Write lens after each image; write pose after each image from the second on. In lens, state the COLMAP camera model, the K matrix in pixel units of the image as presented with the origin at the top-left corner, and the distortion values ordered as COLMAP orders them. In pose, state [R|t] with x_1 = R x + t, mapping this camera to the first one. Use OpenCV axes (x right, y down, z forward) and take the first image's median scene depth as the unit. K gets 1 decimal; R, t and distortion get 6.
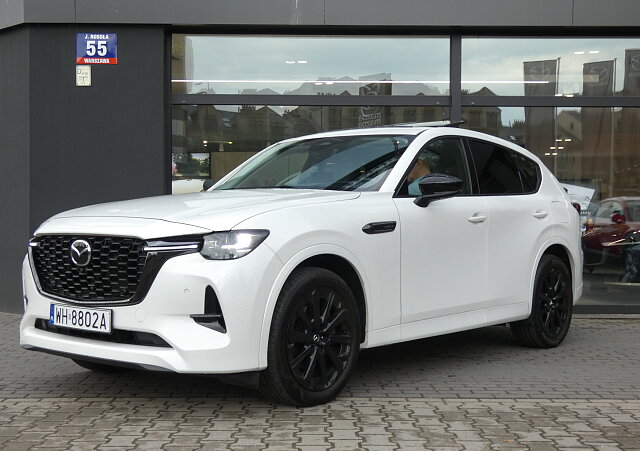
lens RADIAL K [[908.3, 0, 320.0], [0, 908.3, 225.5], [0, 0, 1]] dist [0.046070, -0.071918]
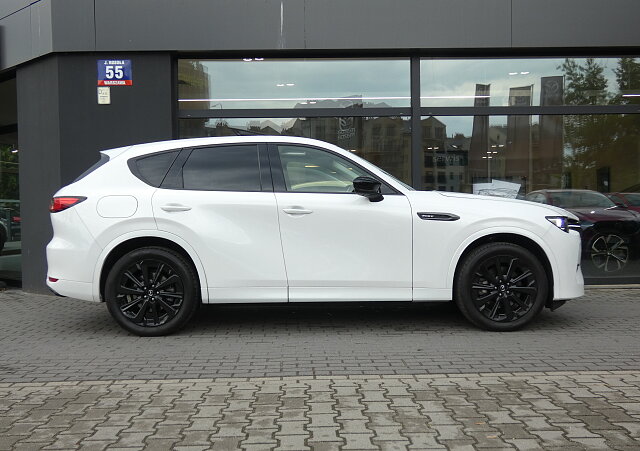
lens RADIAL K [[677.6, 0, 320.0], [0, 677.6, 225.5], [0, 0, 1]] dist [-0.007117, -0.007628]
pose [[0.999738, -0.018970, 0.012818, 0.014601], [0.018775, 0.999708, 0.015212, -0.004319], [-0.013103, -0.014967, 0.999802, 0.187246]]
